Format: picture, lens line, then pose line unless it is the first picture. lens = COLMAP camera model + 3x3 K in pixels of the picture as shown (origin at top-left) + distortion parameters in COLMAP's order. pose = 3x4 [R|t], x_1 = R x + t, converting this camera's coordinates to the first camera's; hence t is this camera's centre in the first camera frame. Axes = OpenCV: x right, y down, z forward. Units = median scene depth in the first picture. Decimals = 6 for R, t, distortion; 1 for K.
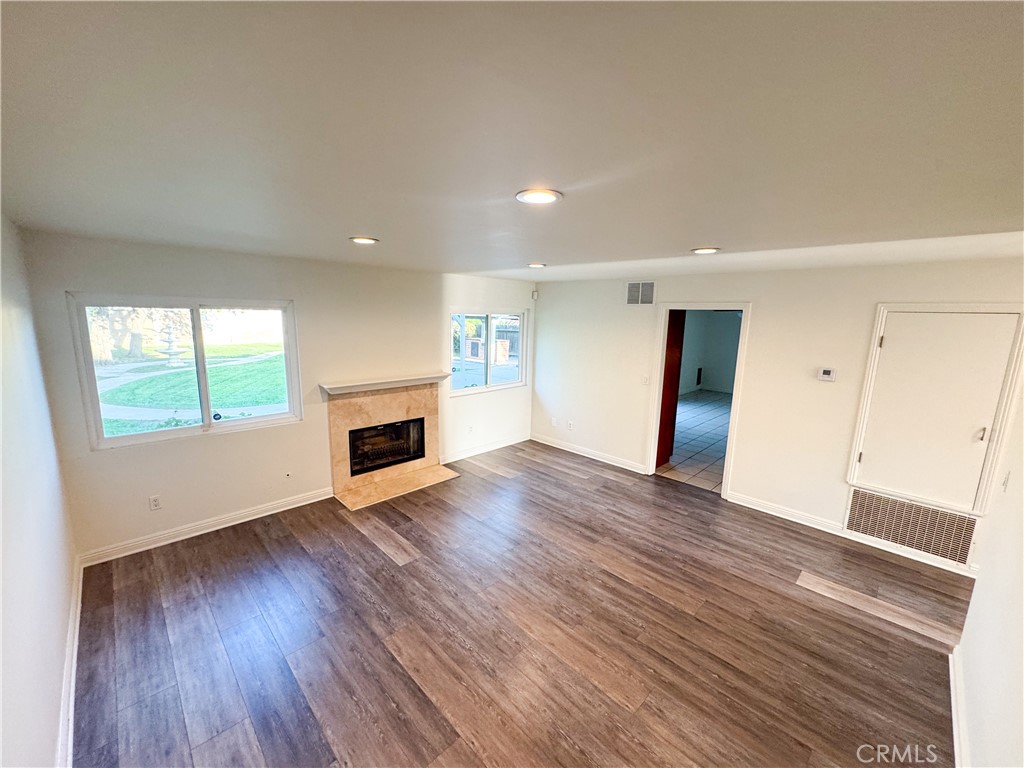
lens RADIAL K [[407.6, 0, 510.6], [0, 407.6, 382.3], [0, 0, 1]] dist [-0.004498, 0.001545]
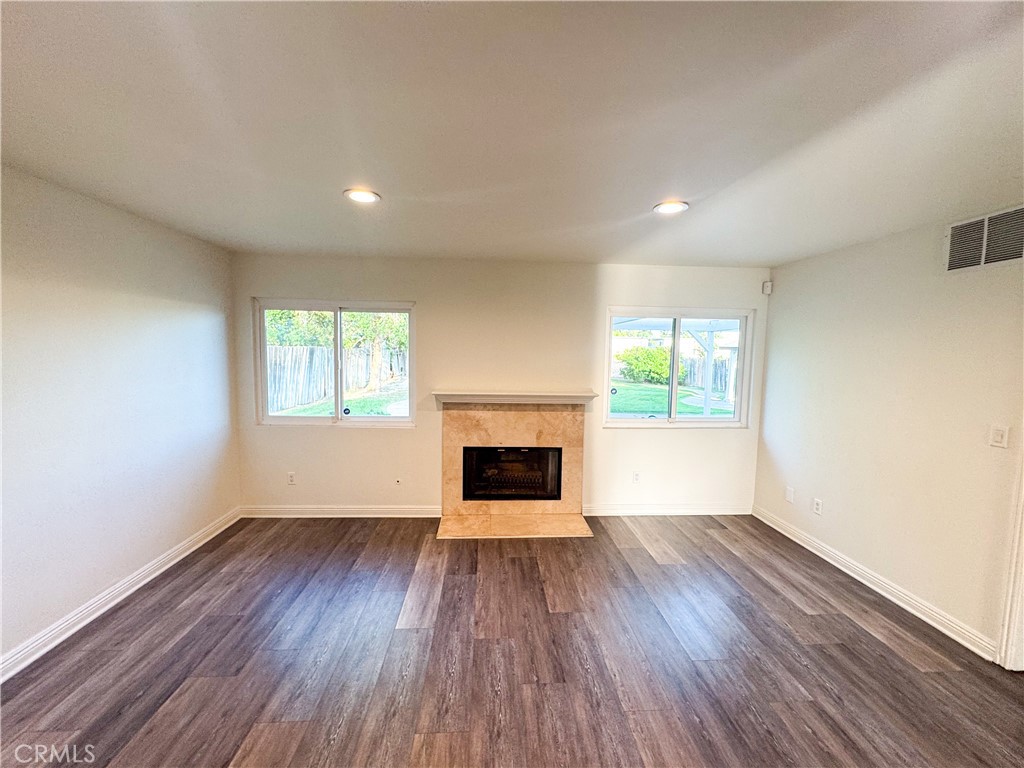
lens RADIAL K [[407.6, 0, 510.5], [0, 407.6, 383.0], [0, 0, 1]] dist [-0.004498, 0.001545]
pose [[0.751890, 0.043711, -0.657838, 0.290283], [-0.108413, 0.992414, -0.057971, 0.024493], [0.650313, 0.114906, 0.750925, 0.438273]]
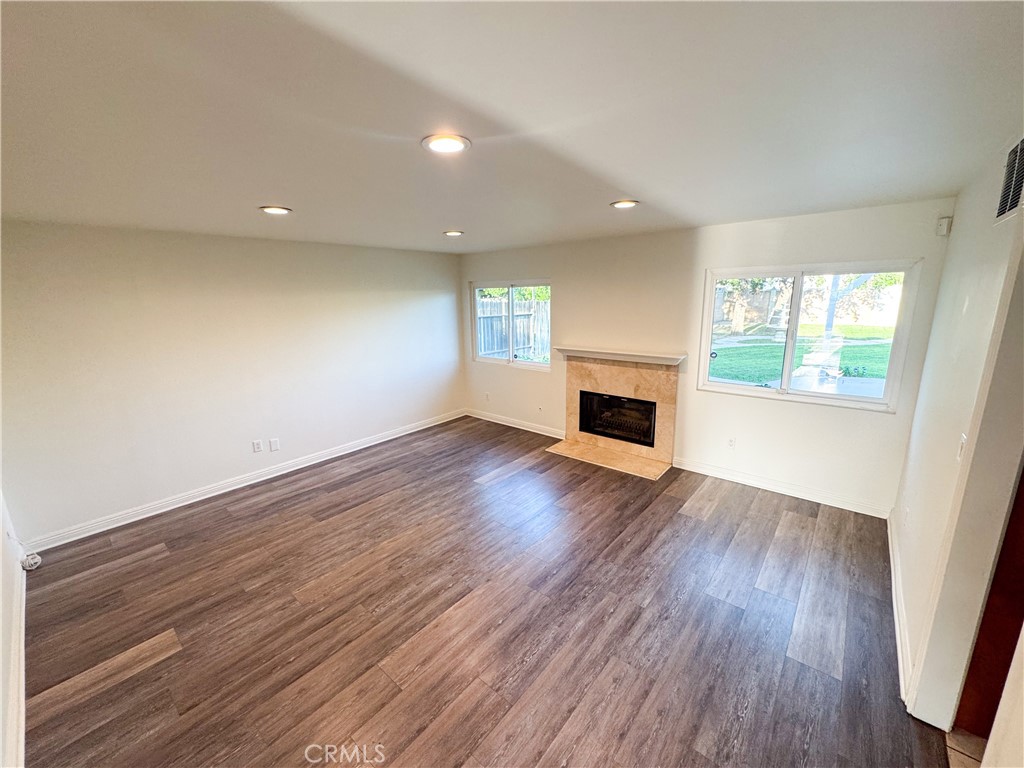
lens RADIAL K [[407.6, 0, 512.2], [0, 407.6, 383.9], [0, 0, 1]] dist [-0.004498, 0.001545]
pose [[0.086696, 0.189658, -0.978015, 0.793699], [-0.140565, 0.974219, 0.176462, -0.083404], [0.986268, 0.122176, 0.111120, 0.776043]]
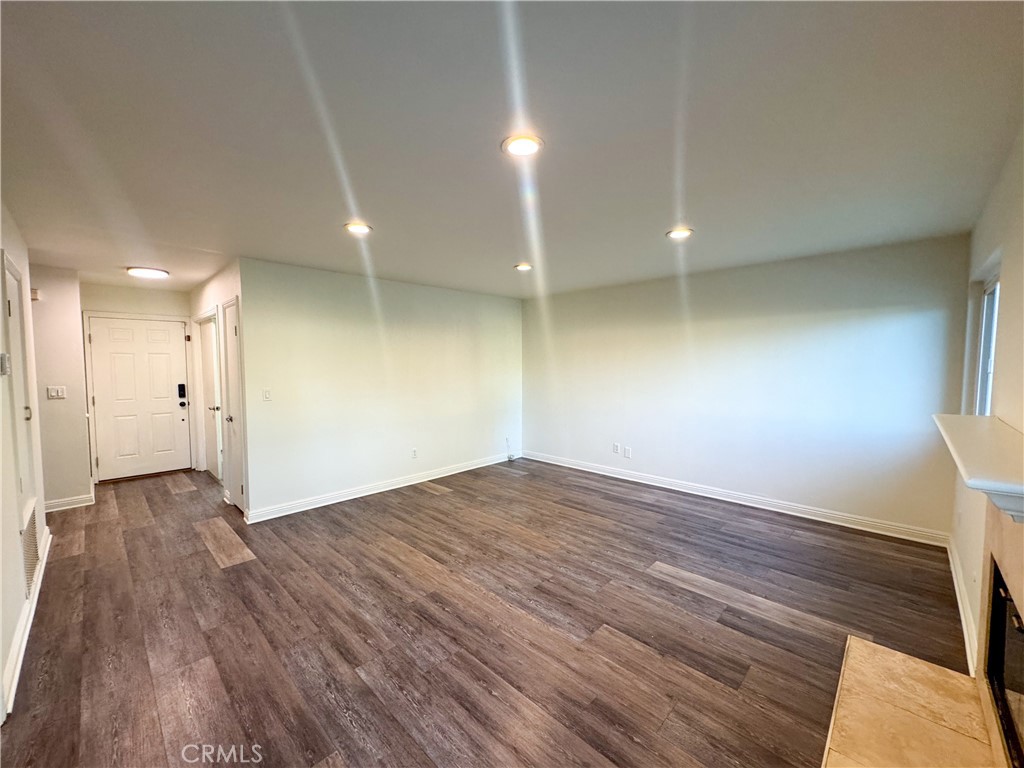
lens RADIAL K [[407.6, 0, 510.3], [0, 407.6, 393.6], [0, 0, 1]] dist [-0.004498, 0.001545]
pose [[-0.999615, -0.016041, -0.022647, 0.082677], [-0.021024, 0.970382, 0.240658, -0.125143], [0.018116, 0.241041, -0.970346, 1.506335]]
